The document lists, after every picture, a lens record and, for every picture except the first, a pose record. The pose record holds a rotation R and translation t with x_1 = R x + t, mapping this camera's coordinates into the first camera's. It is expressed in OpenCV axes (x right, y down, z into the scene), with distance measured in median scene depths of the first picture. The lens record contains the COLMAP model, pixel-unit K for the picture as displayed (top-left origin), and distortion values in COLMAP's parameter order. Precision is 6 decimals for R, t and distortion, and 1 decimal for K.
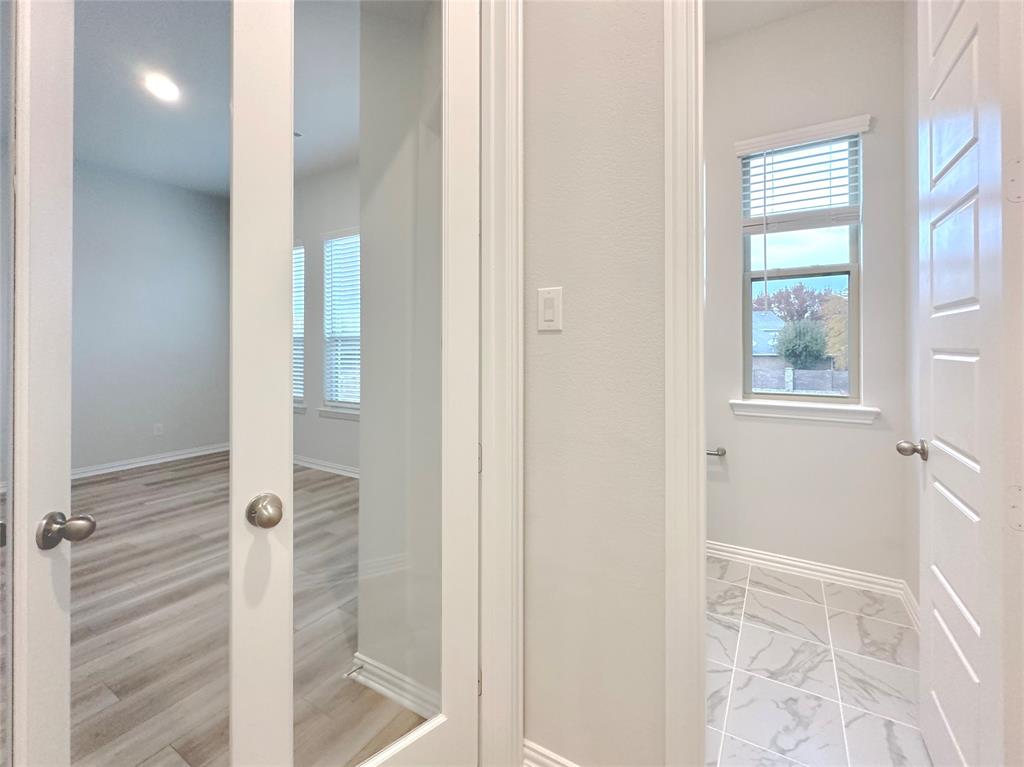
lens RADIAL K [[450.6, 0, 514.6], [0, 450.6, 346.8], [0, 0, 1]] dist [0.001459, 0.000112]
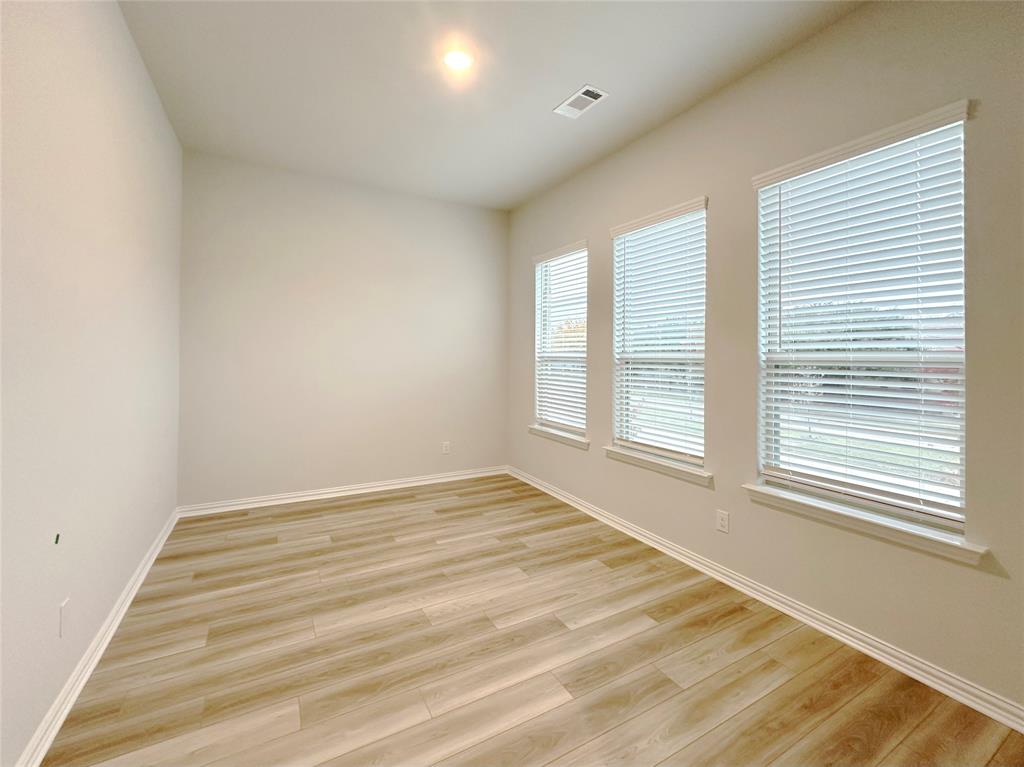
lens RADIAL K [[420.8, 0, 518.9], [0, 420.8, 384.9], [0, 0, 1]] dist [-0.000303, 0.000104]
pose [[0.884151, 0.051950, -0.464304, -0.229665], [-0.022955, 0.997429, 0.067889, -0.021578], [0.466637, -0.049366, 0.883070, 0.268402]]
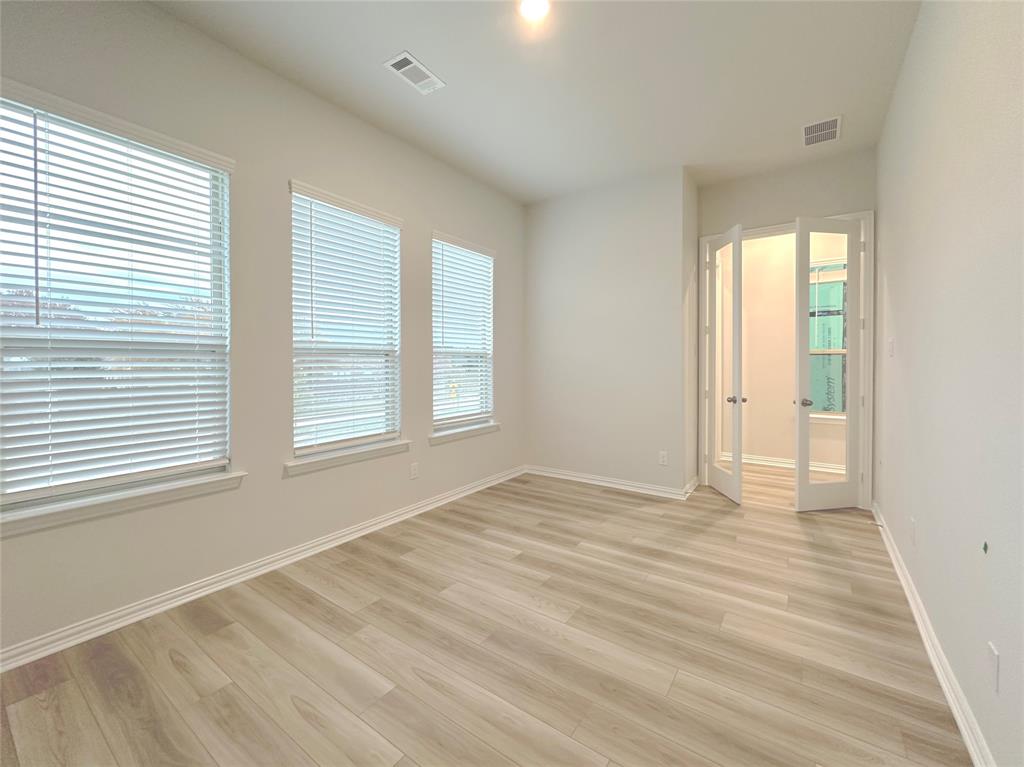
lens RADIAL K [[419.7, 0, 495.0], [0, 419.7, 382.5], [0, 0, 1]] dist [-0.000533, 0.000010]
pose [[0.091478, -0.033296, 0.995250, -0.987912], [0.003461, 0.999445, 0.033118, 0.008163], [-0.995801, 0.000415, 0.091543, 0.673729]]
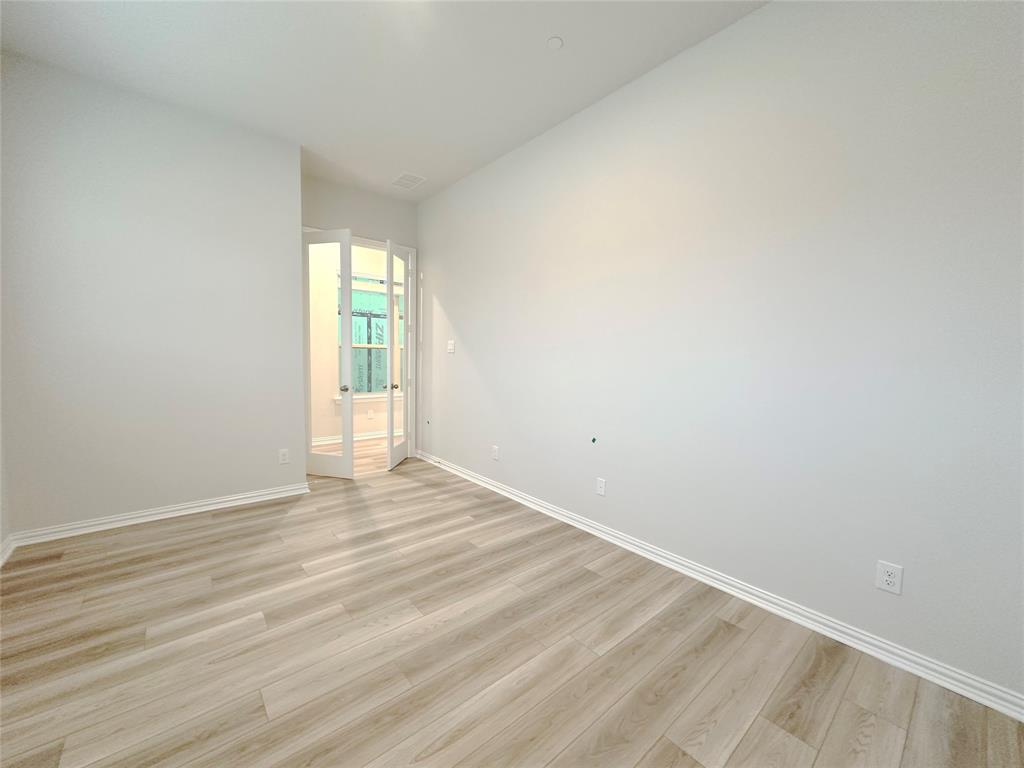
lens RADIAL K [[420.8, 0, 518.9], [0, 420.8, 385.4], [0, 0, 1]] dist [-0.000303, 0.000104]
pose [[-0.953597, -0.028090, 0.299772, -0.771694], [-0.007881, 0.997626, 0.068413, 0.001523], [-0.300982, 0.062876, -0.951555, 1.021415]]
